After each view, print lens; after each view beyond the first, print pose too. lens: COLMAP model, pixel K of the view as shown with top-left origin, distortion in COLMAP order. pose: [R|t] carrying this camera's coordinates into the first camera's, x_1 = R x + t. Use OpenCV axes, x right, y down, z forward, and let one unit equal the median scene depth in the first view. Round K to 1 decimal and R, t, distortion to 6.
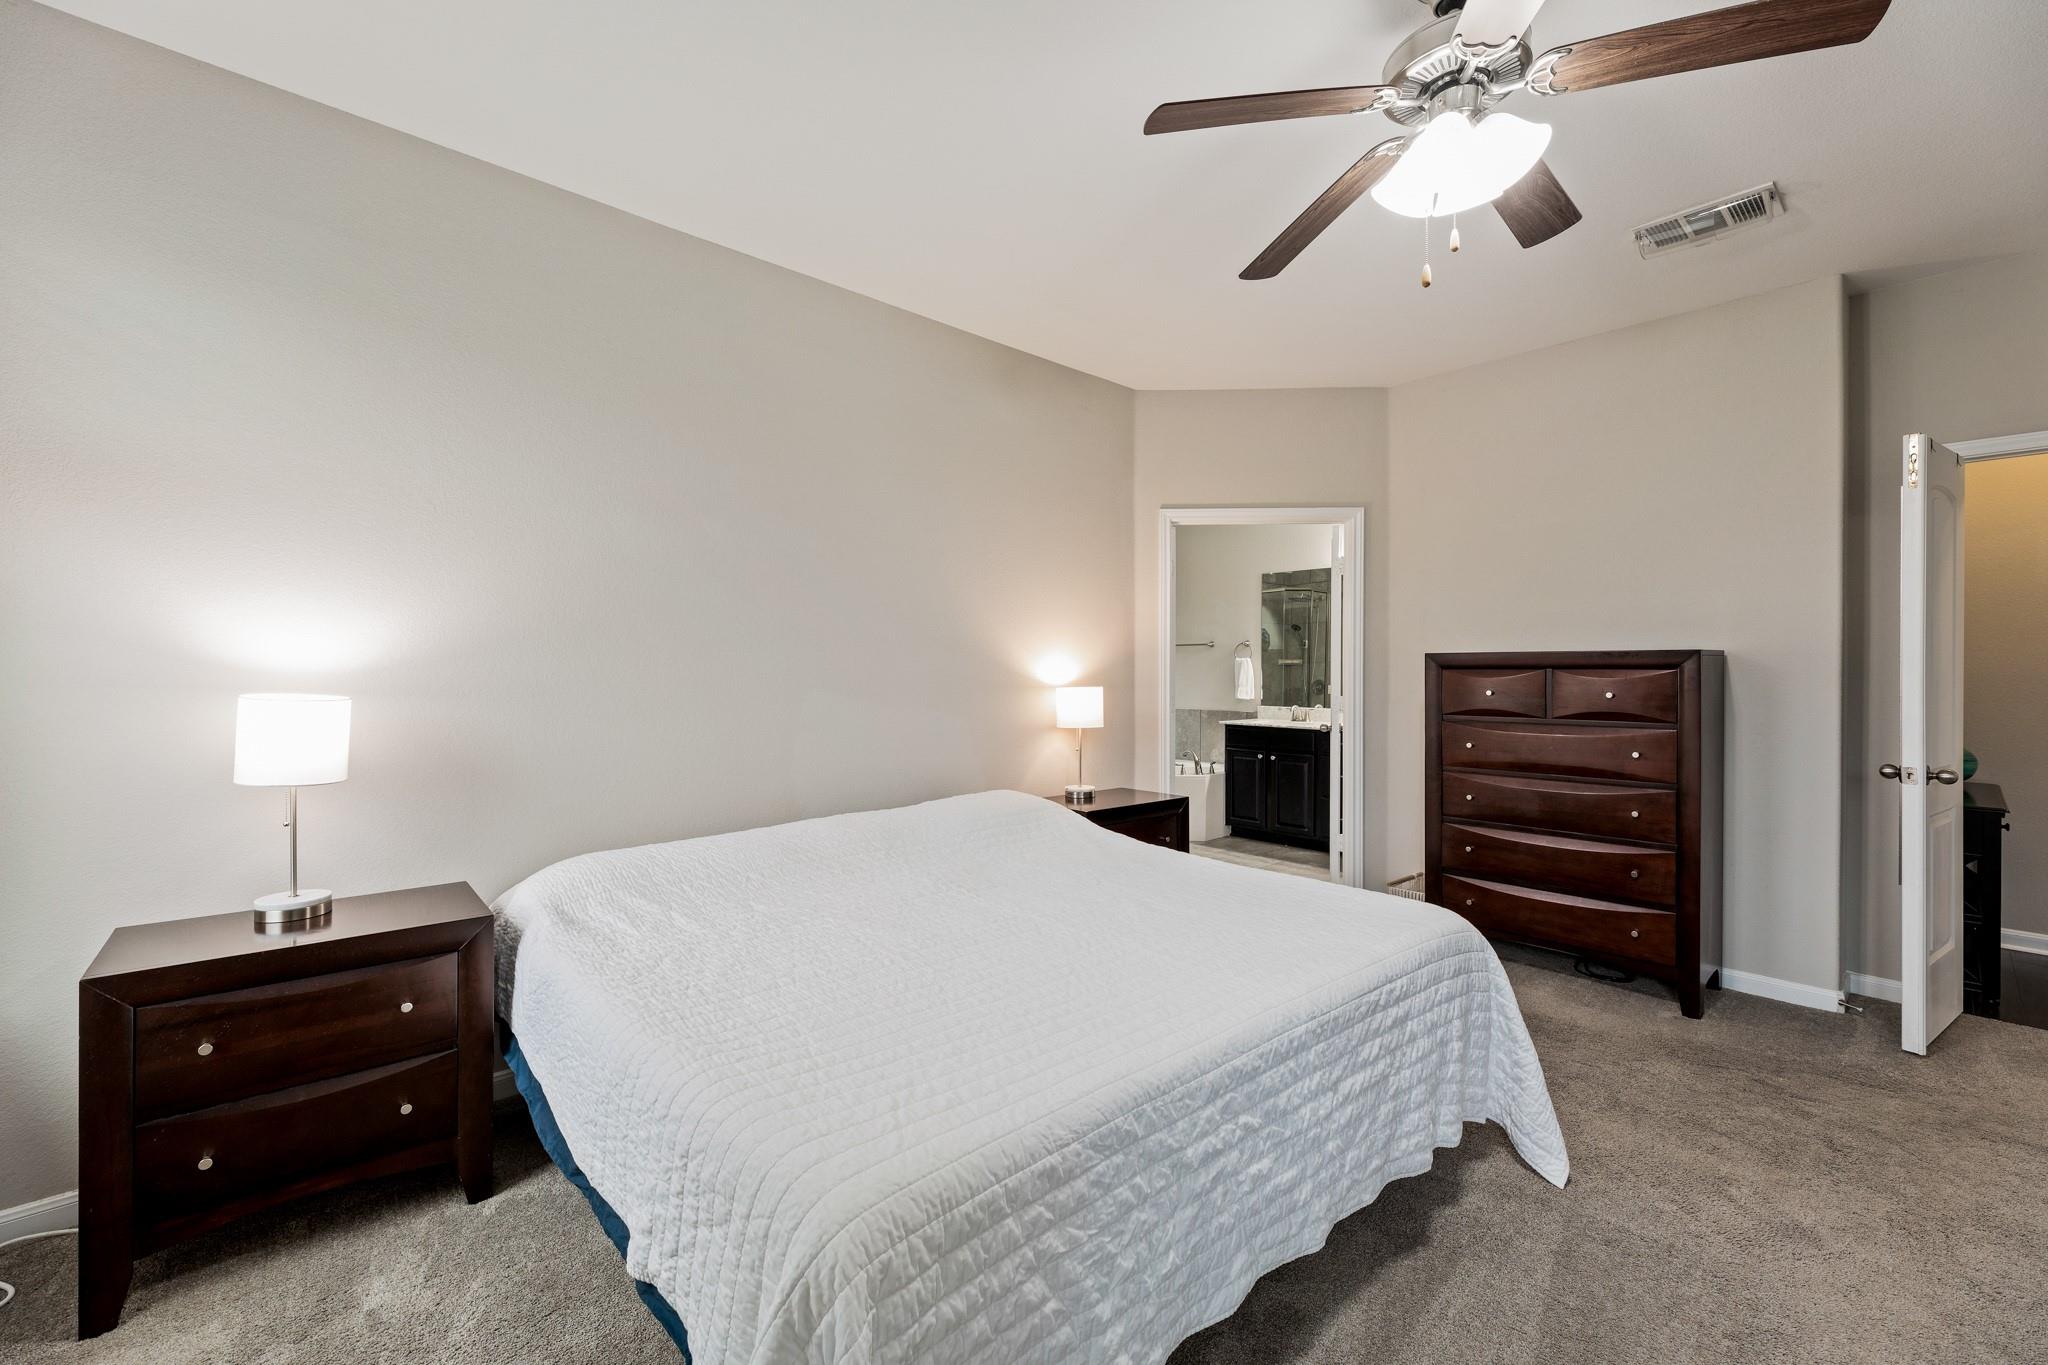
lens RADIAL K [[845.2, 0, 1032.9], [0, 845.2, 675.1], [0, 0, 1]] dist [0.000825, 0.000244]
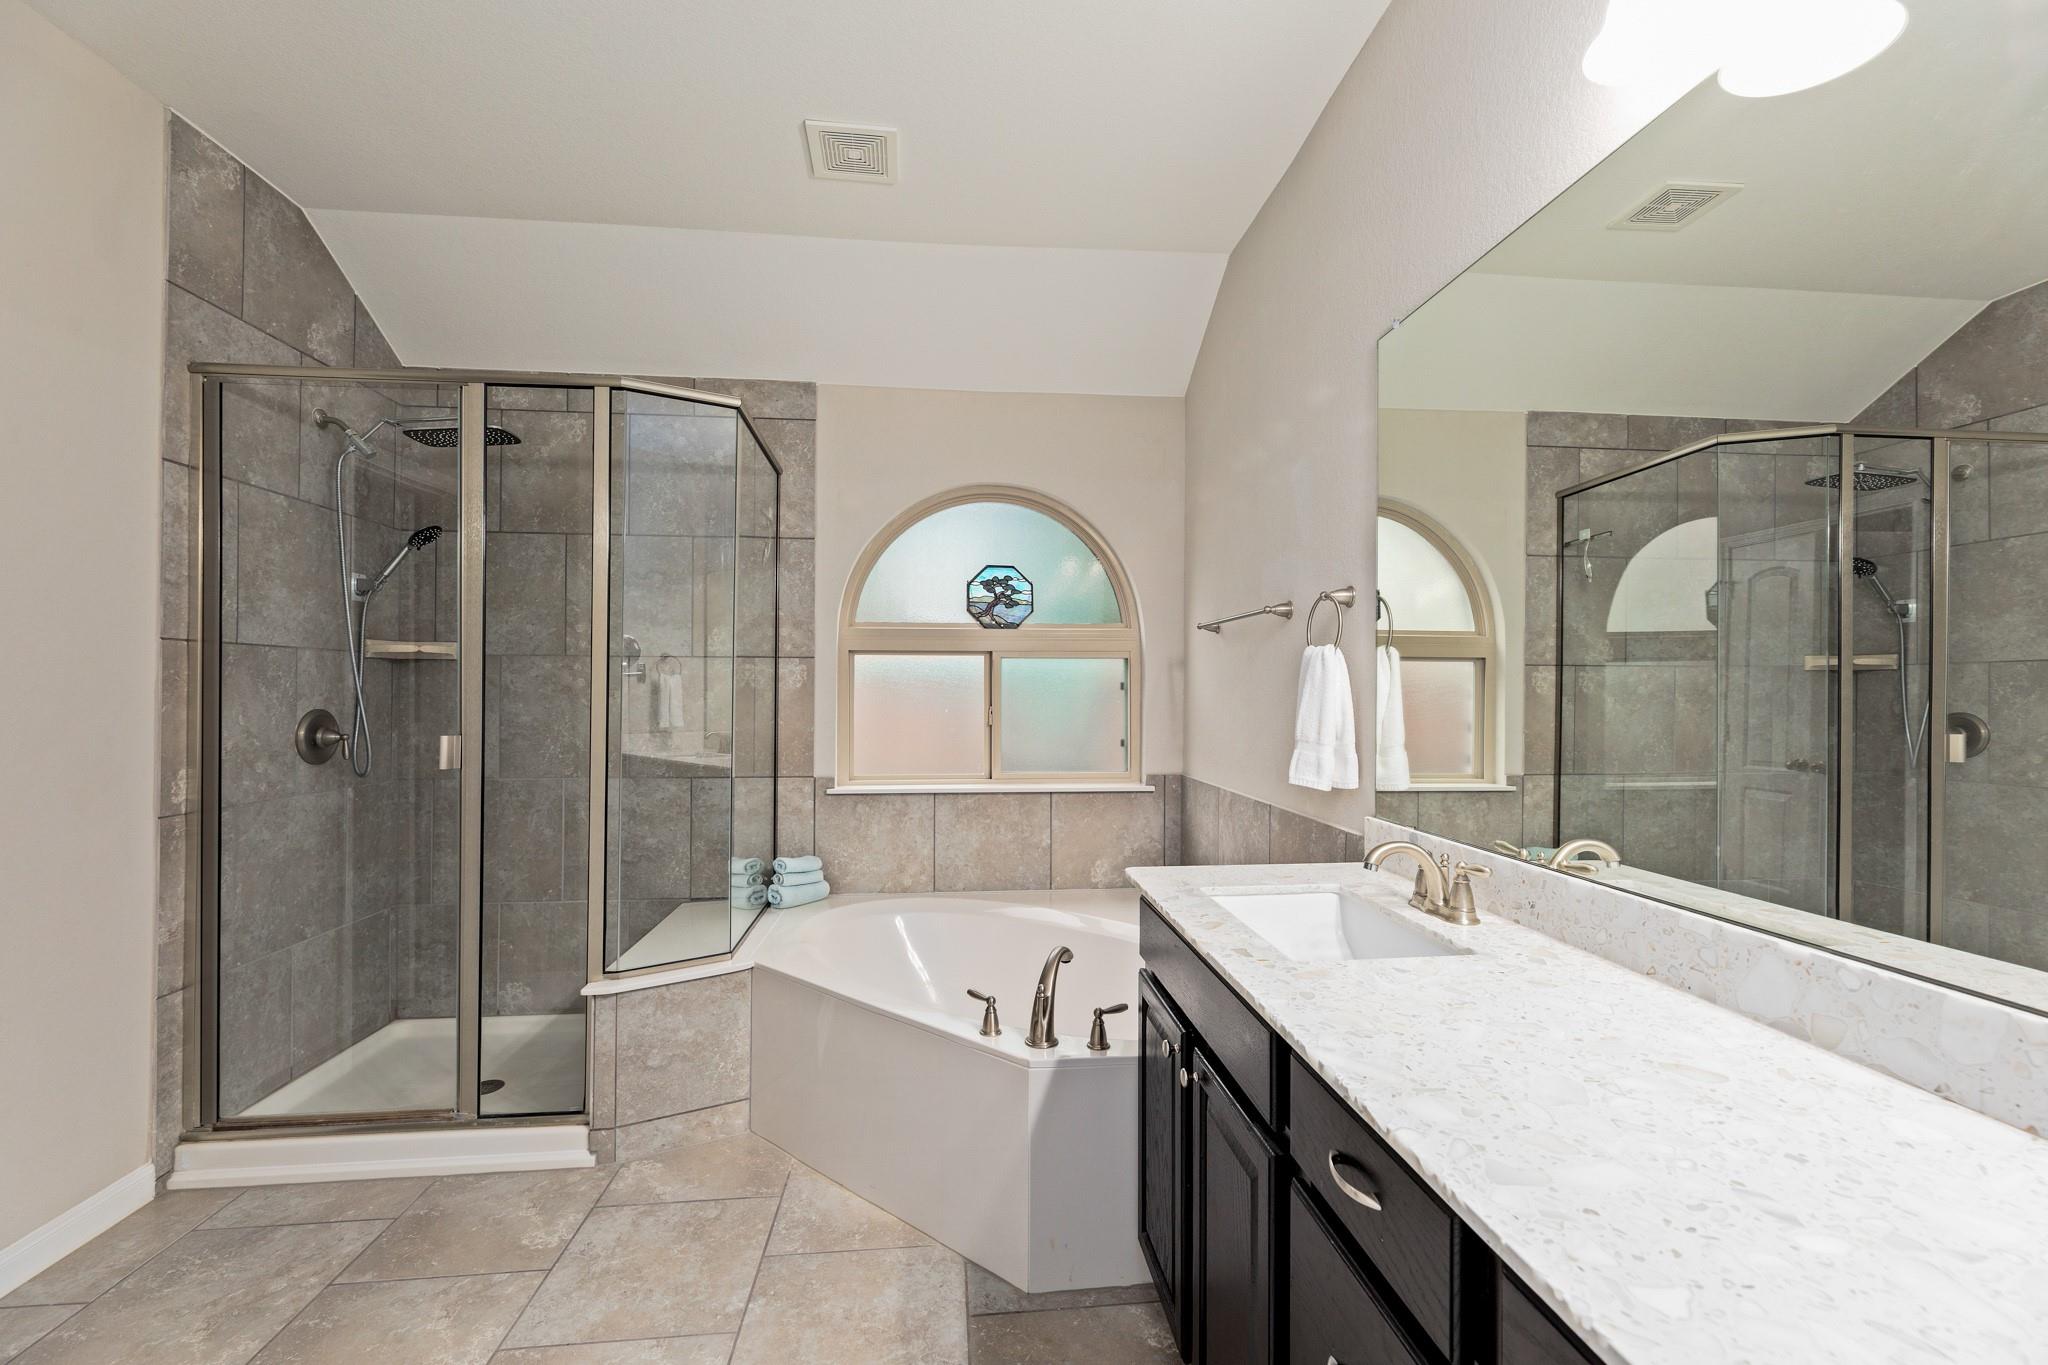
lens RADIAL K [[845.2, 0, 1032.9], [0, 845.2, 675.1], [0, 0, 1]] dist [0.000825, 0.000244]
pose [[0.801712, -0.005466, -0.597686, 0.334458], [-0.007981, 0.999771, -0.019849, -0.003697], [0.597658, 0.020683, 0.801484, 0.687217]]
